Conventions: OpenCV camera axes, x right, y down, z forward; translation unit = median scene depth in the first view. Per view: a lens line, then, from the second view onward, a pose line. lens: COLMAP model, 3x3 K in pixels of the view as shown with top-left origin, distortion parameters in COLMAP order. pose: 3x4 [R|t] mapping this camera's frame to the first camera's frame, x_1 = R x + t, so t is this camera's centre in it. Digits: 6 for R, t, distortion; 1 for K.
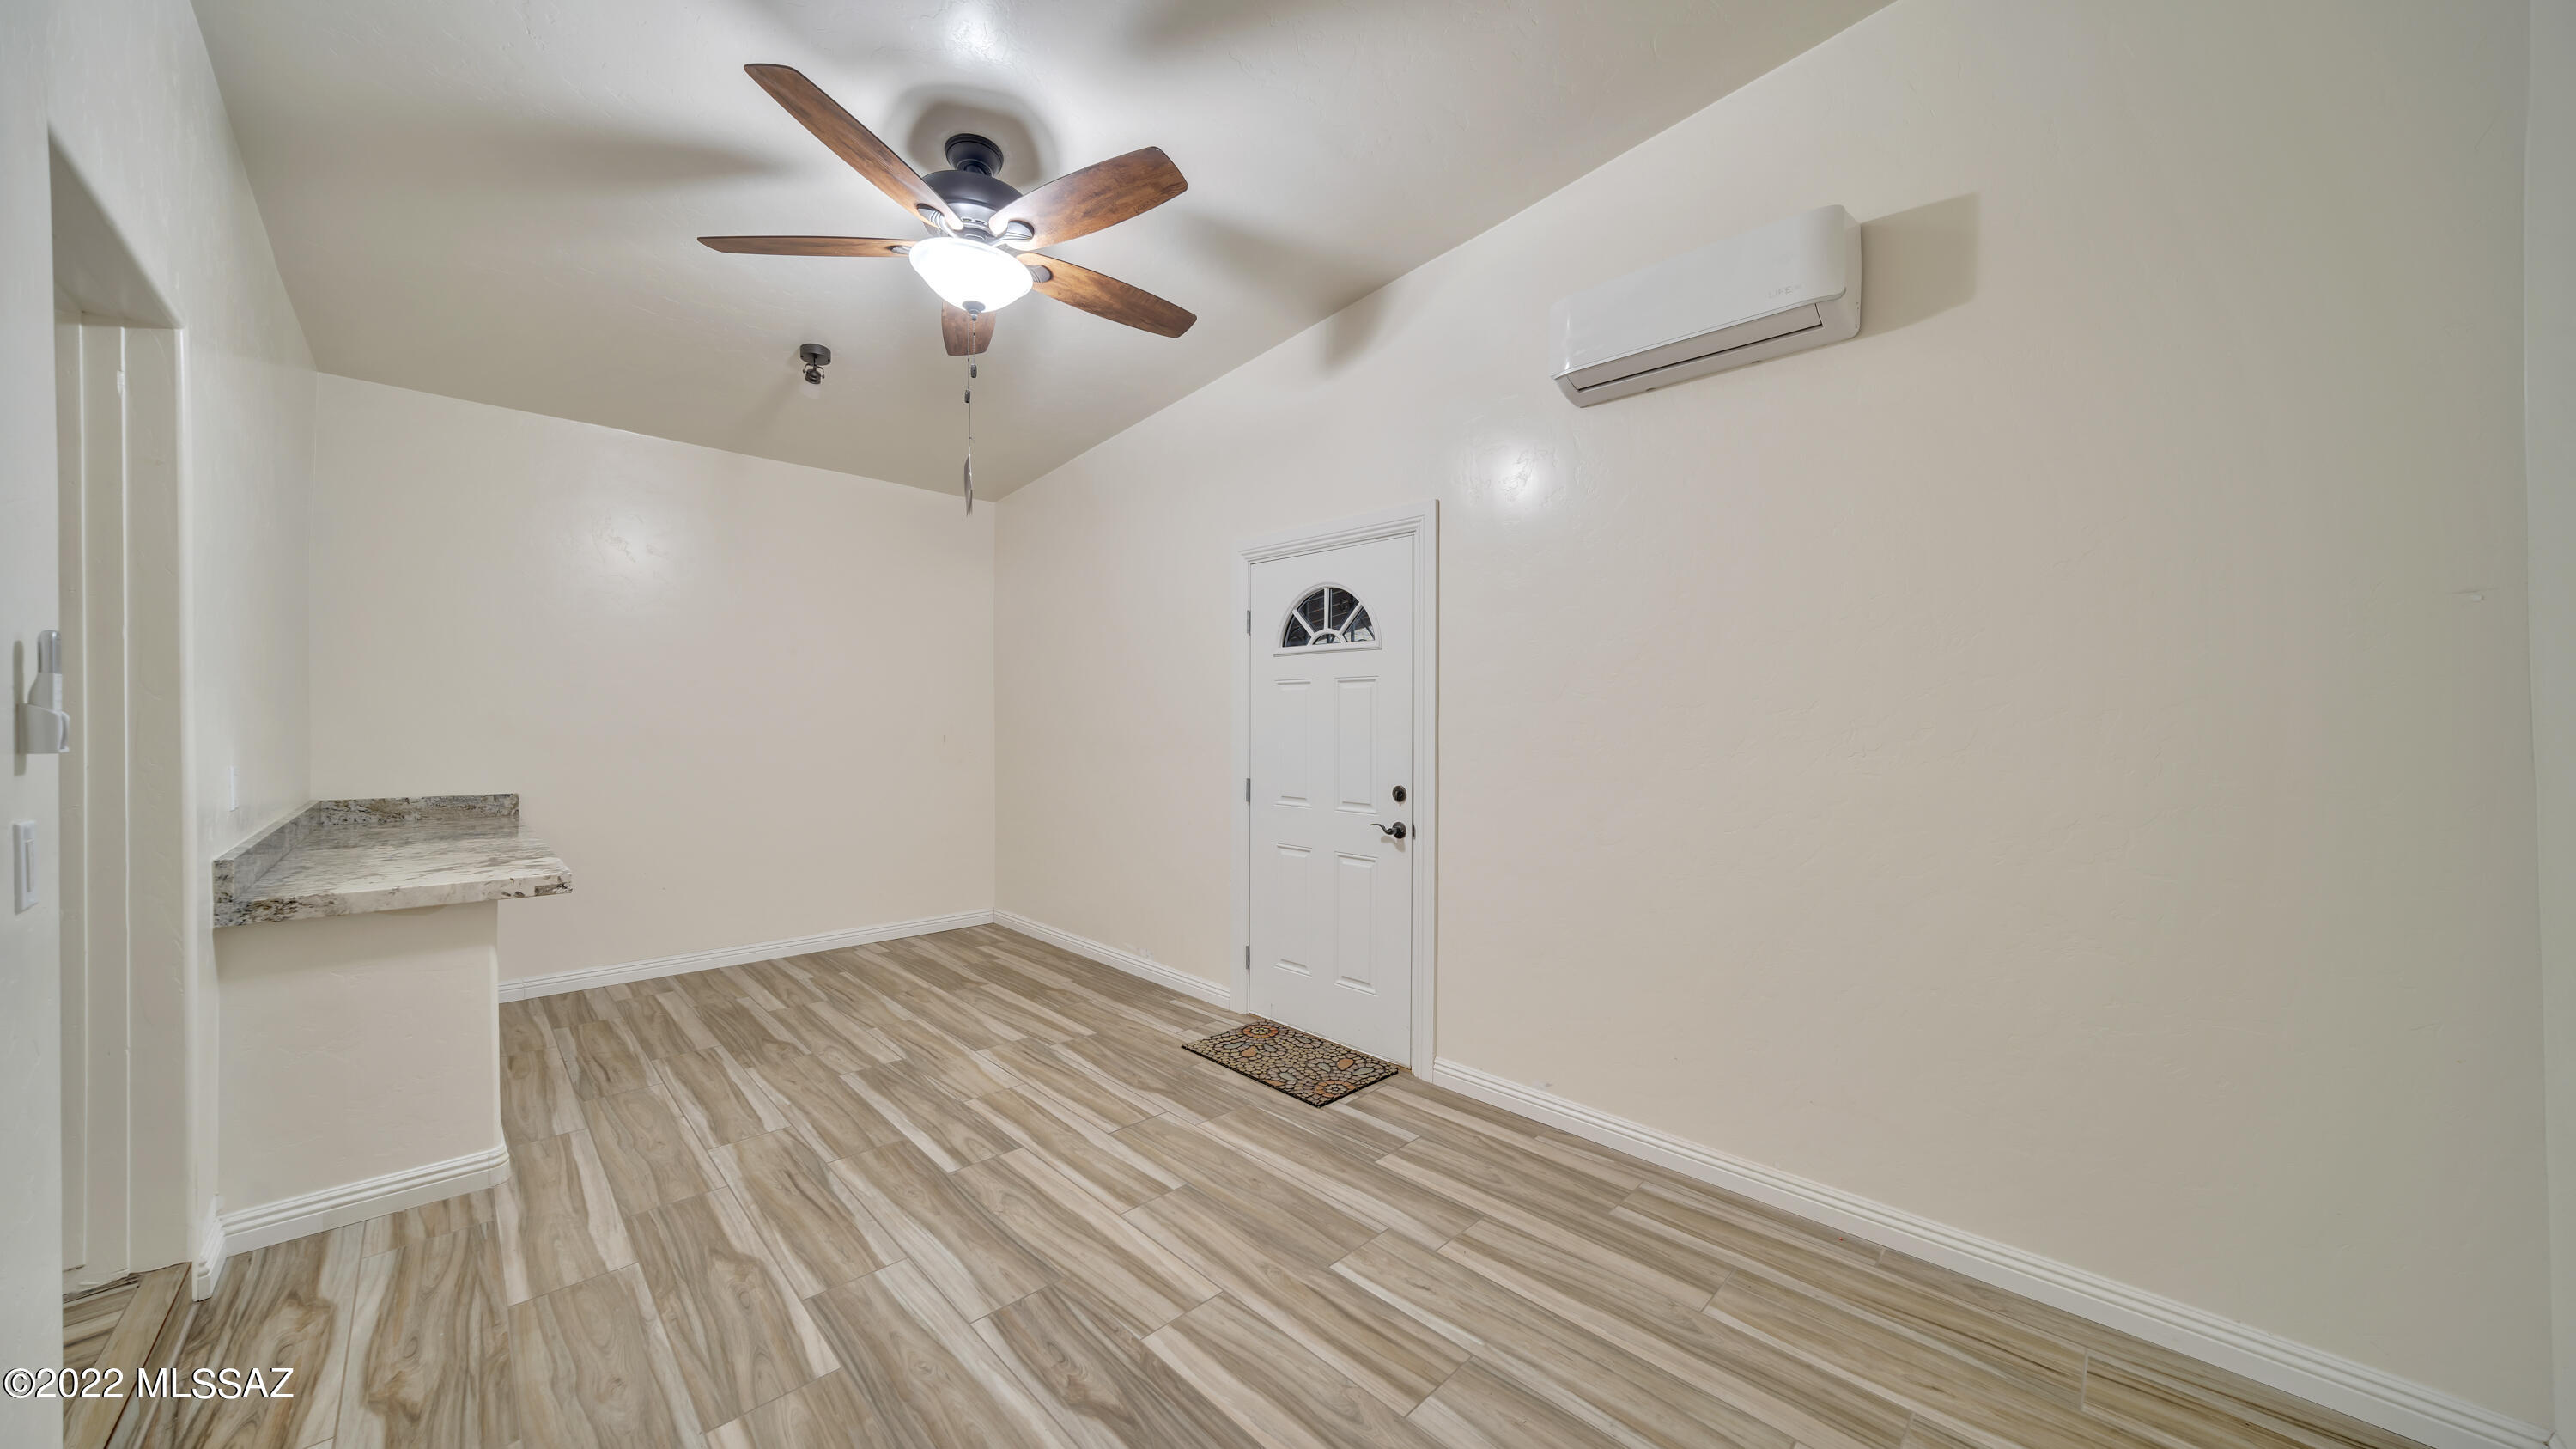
lens RADIAL K [[886.1, 0, 1269.2], [0, 886.1, 729.4], [0, 0, 1]] dist [0.000570, 0.000835]
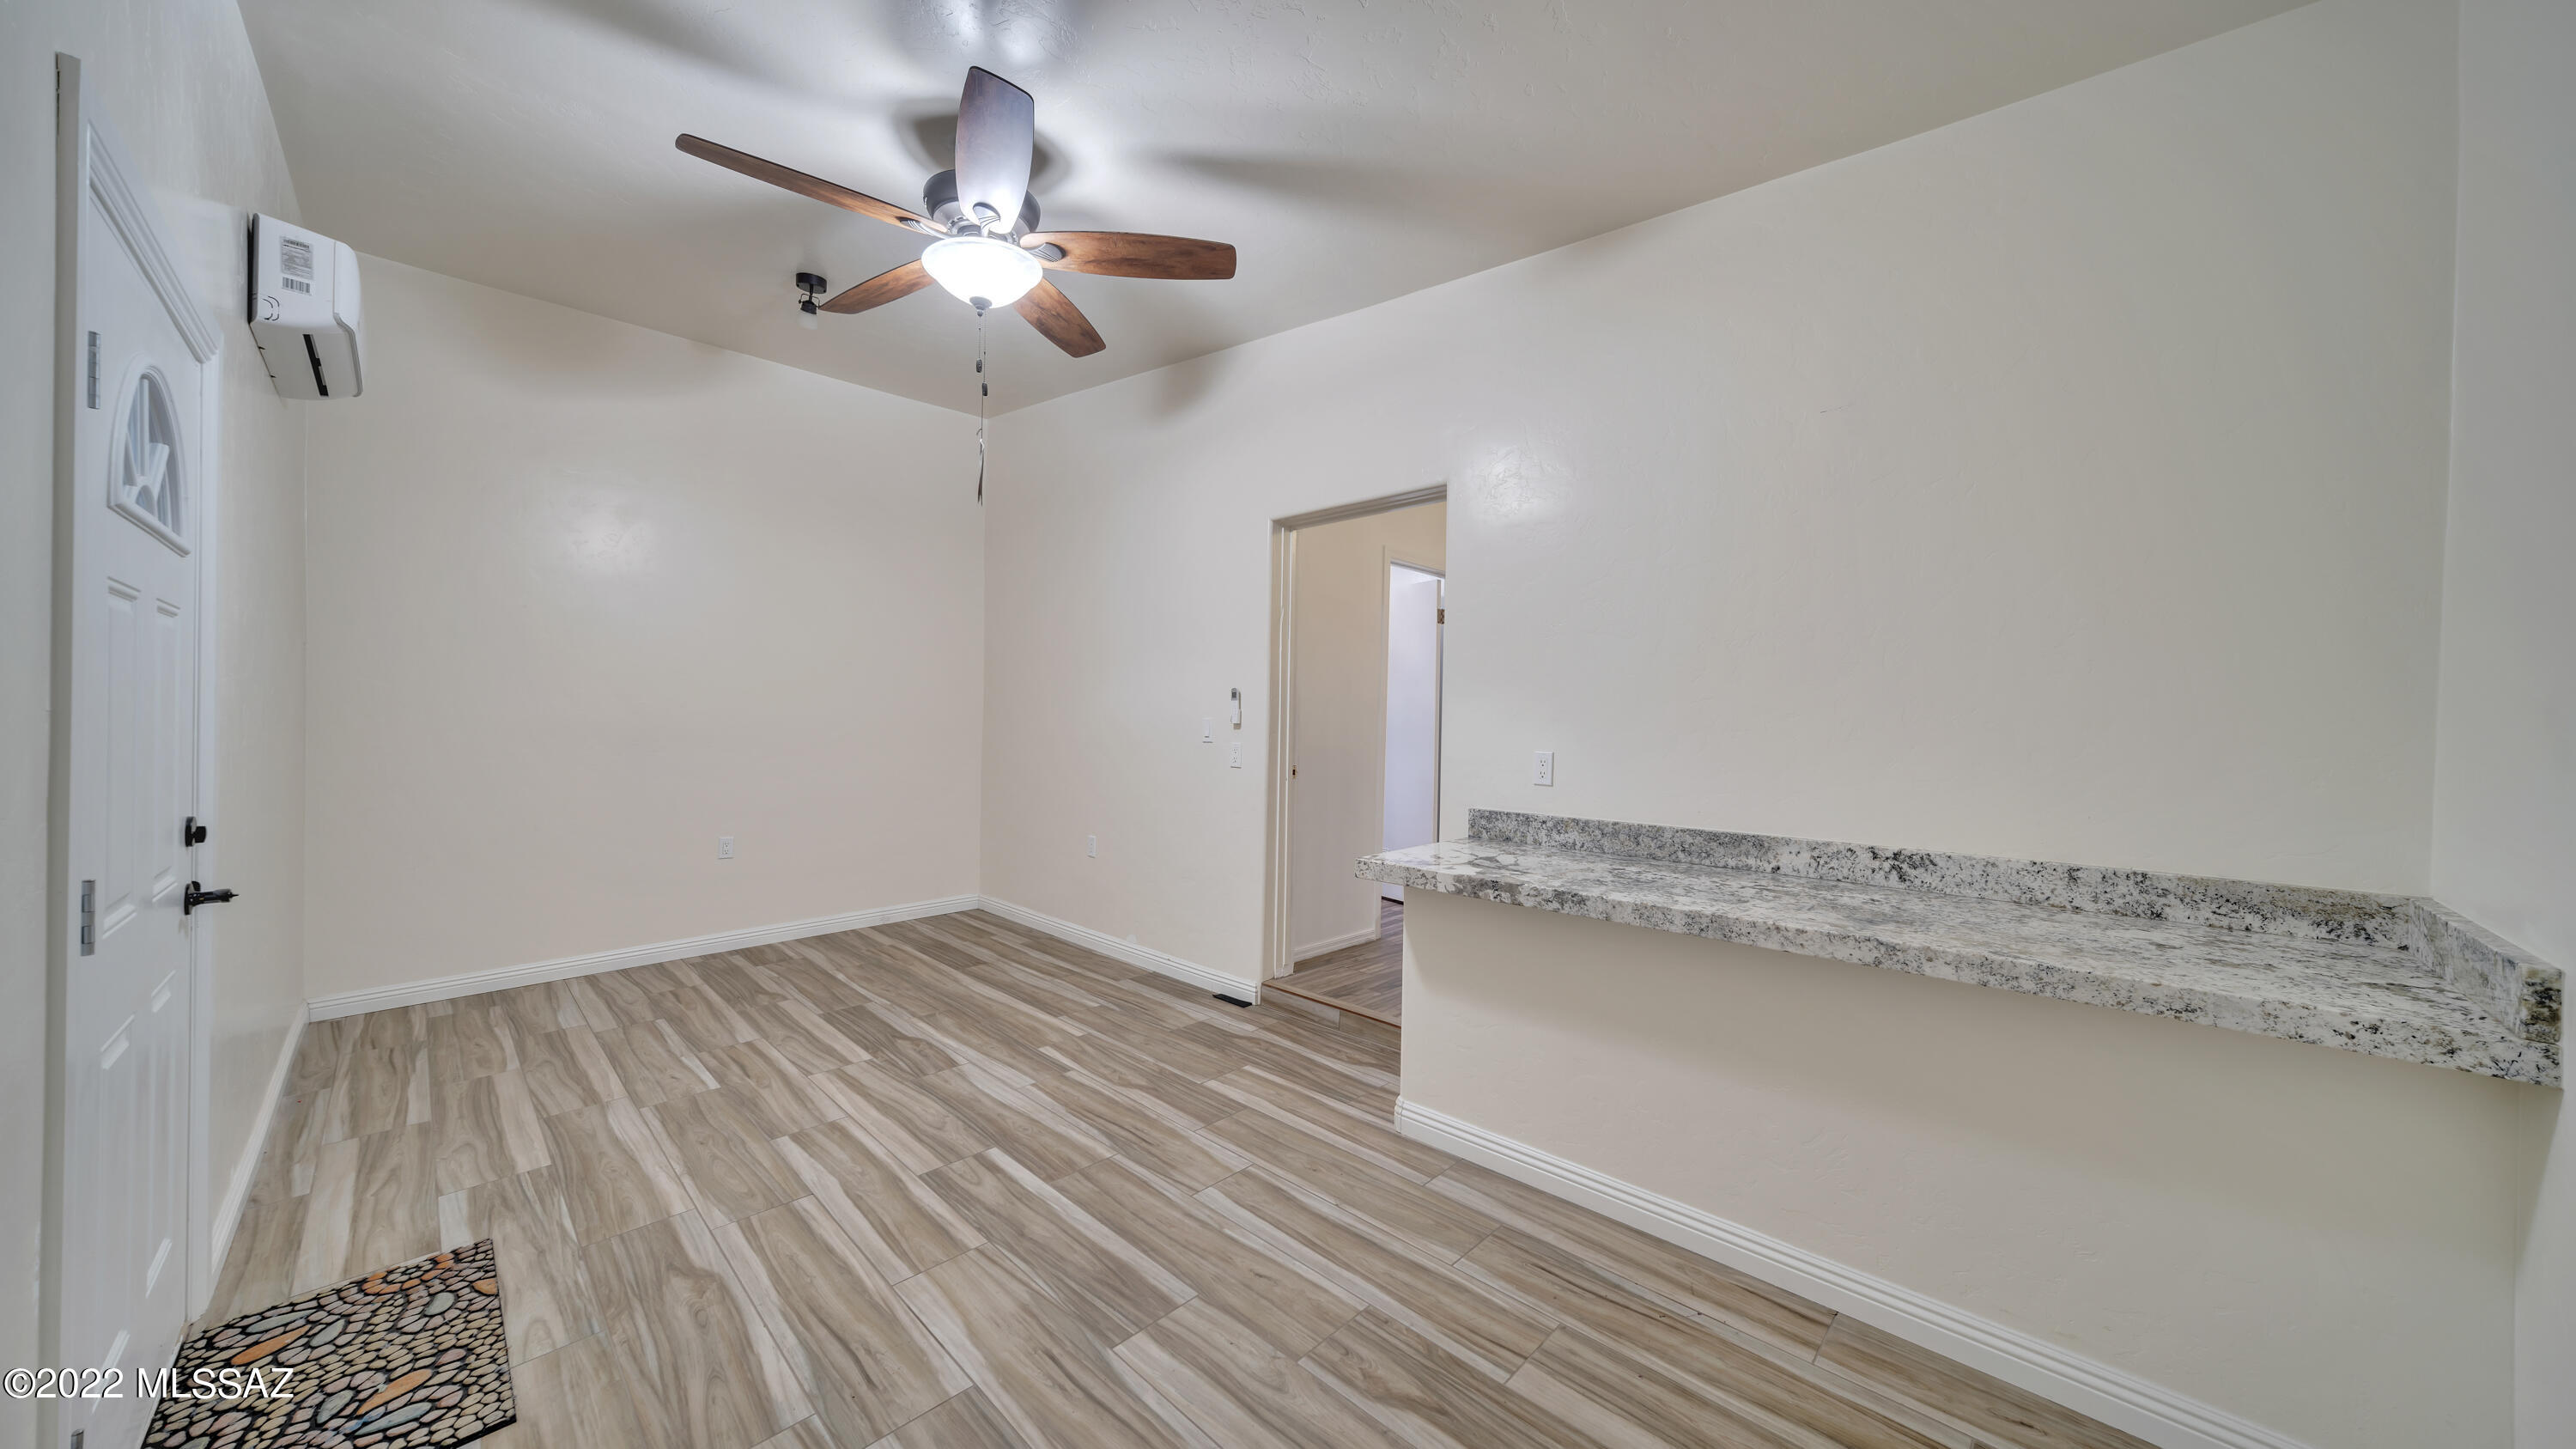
lens RADIAL K [[886.1, 0, 1271.4], [0, 886.1, 724.5], [0, 0, 1]] dist [0.000570, 0.000835]
pose [[-0.999792, -0.009748, -0.017923, -0.627279], [-0.009962, 0.999880, 0.011902, -0.007546], [0.017805, 0.012078, -0.999769, 1.930781]]
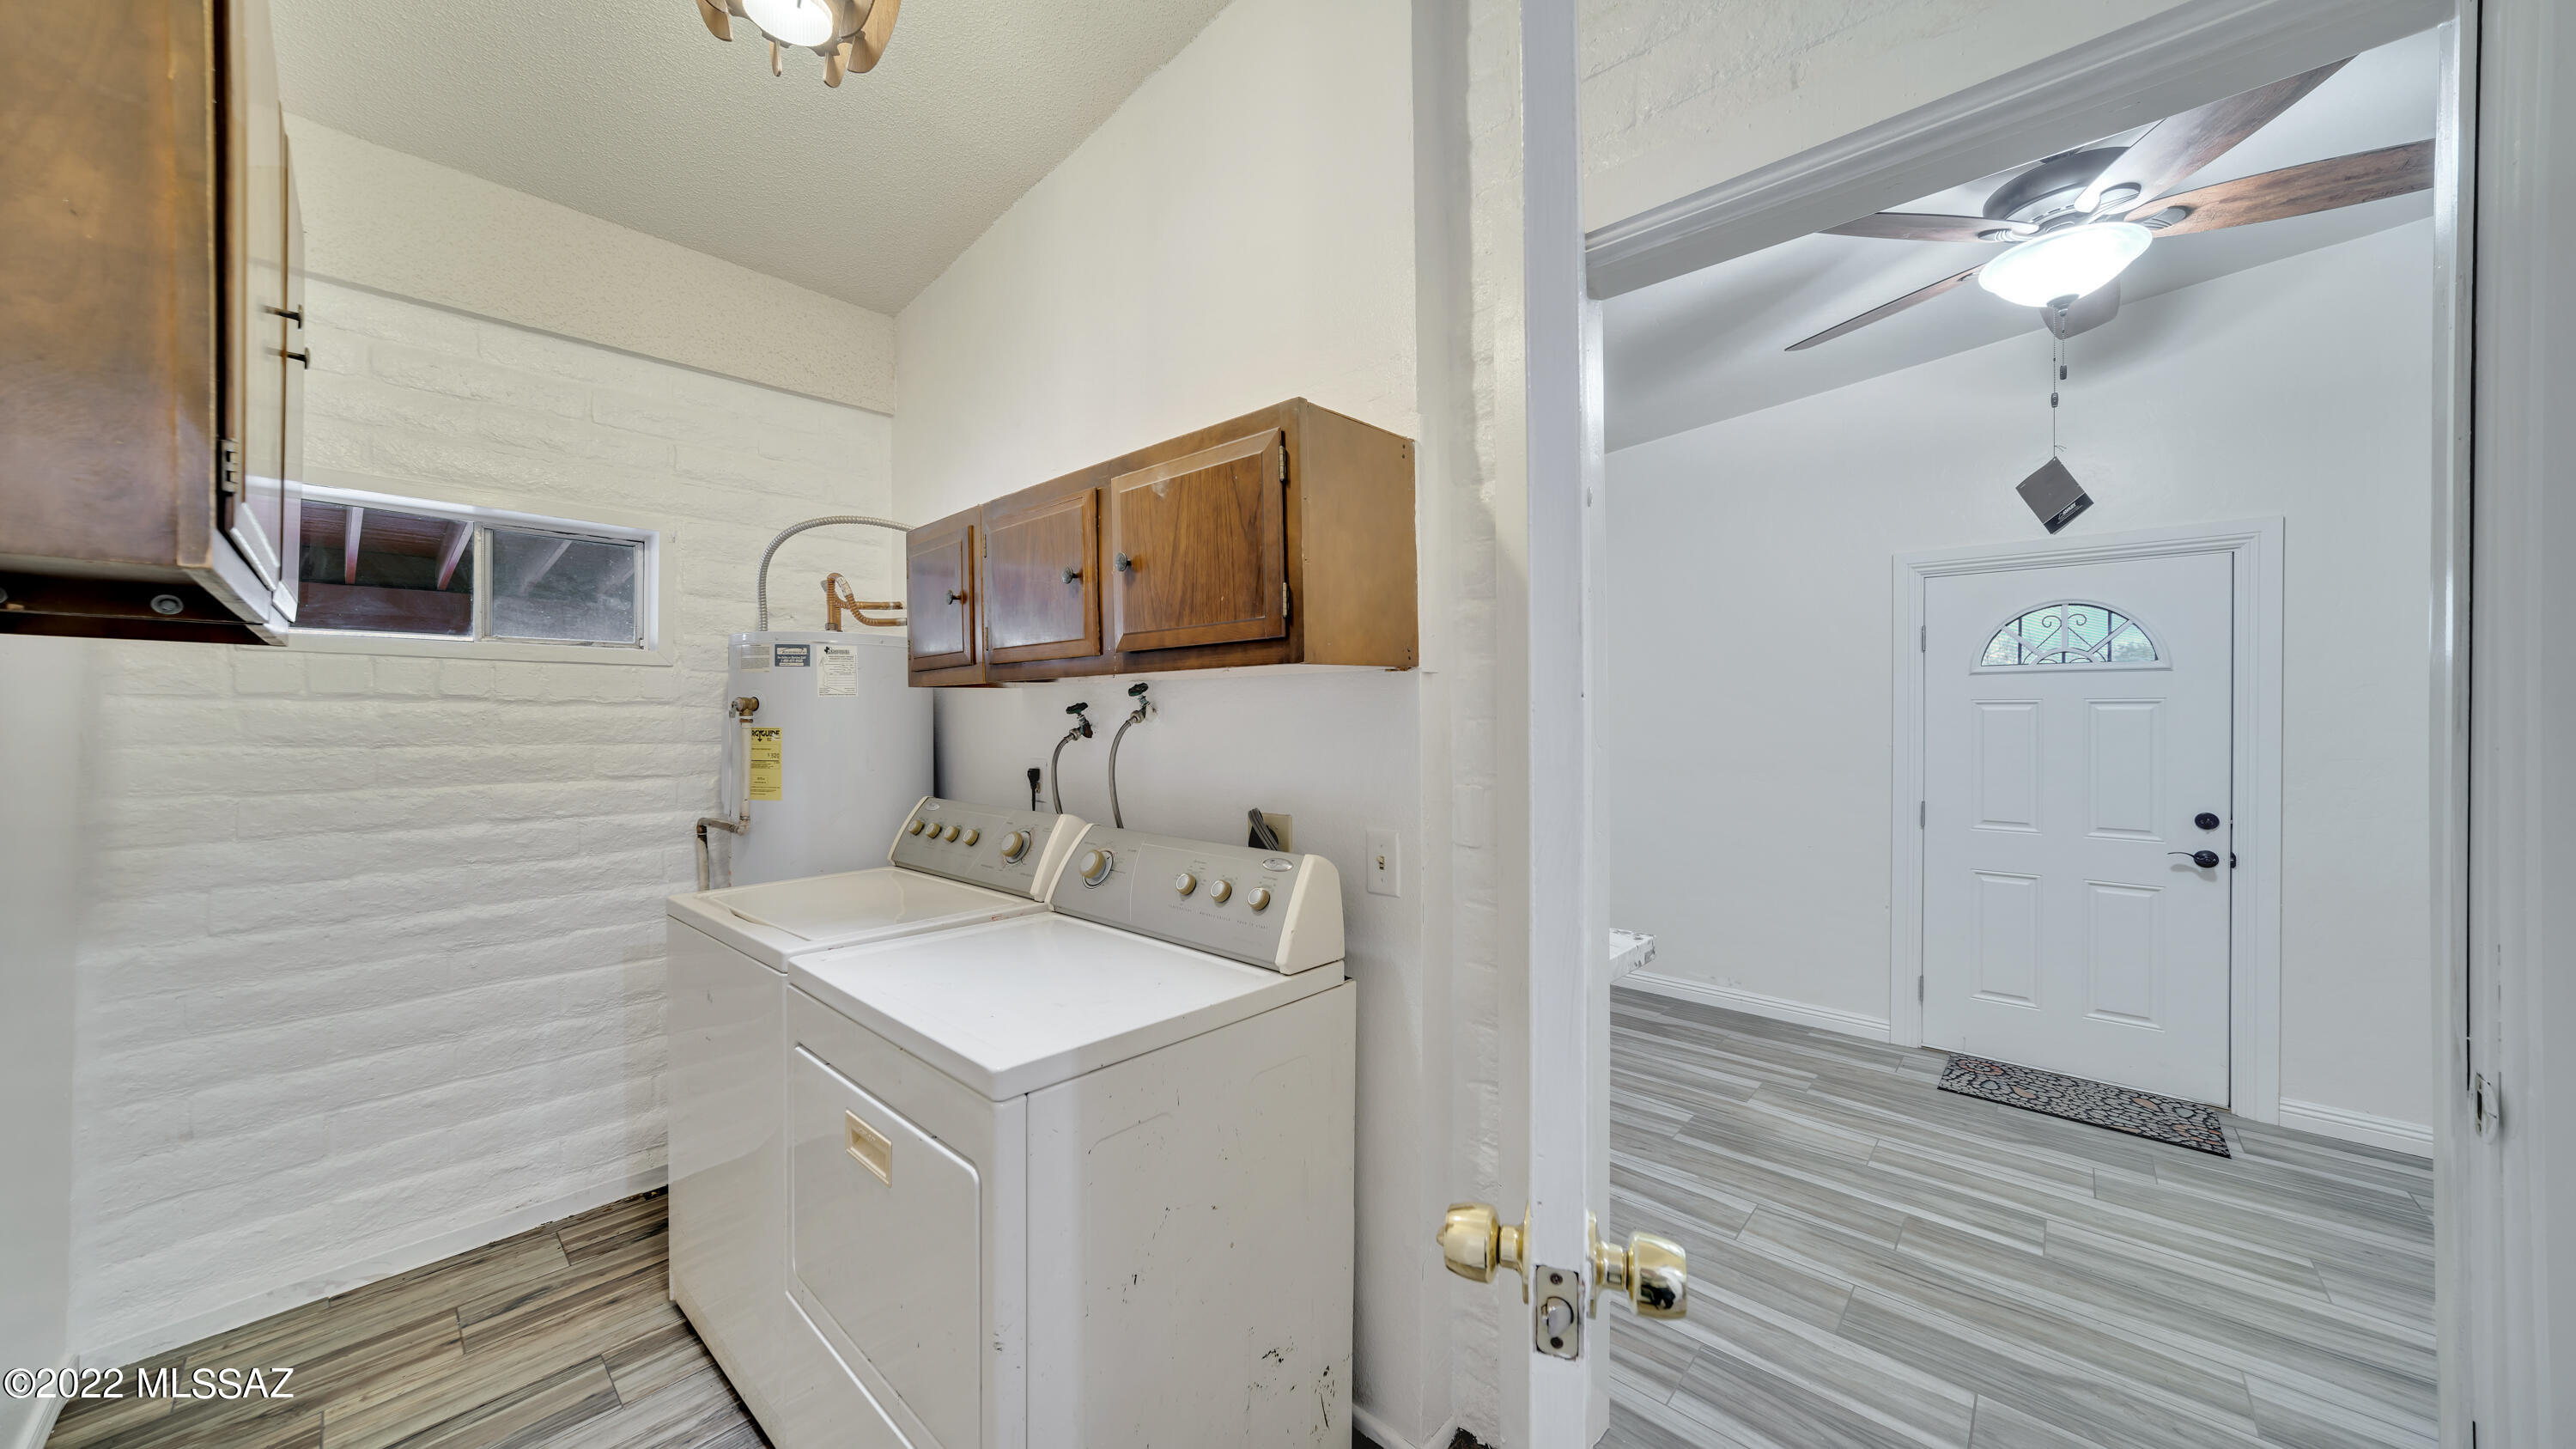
lens RADIAL K [[886.1, 0, 1299.7], [0, 886.1, 720.5], [0, 0, 1]] dist [0.000570, 0.000835]
pose [[0.996655, 0.000334, 0.081721, -1.133476], [-0.000077, 0.999995, -0.003142, -0.041534], [-0.081722, 0.003126, 0.996650, 0.150057]]
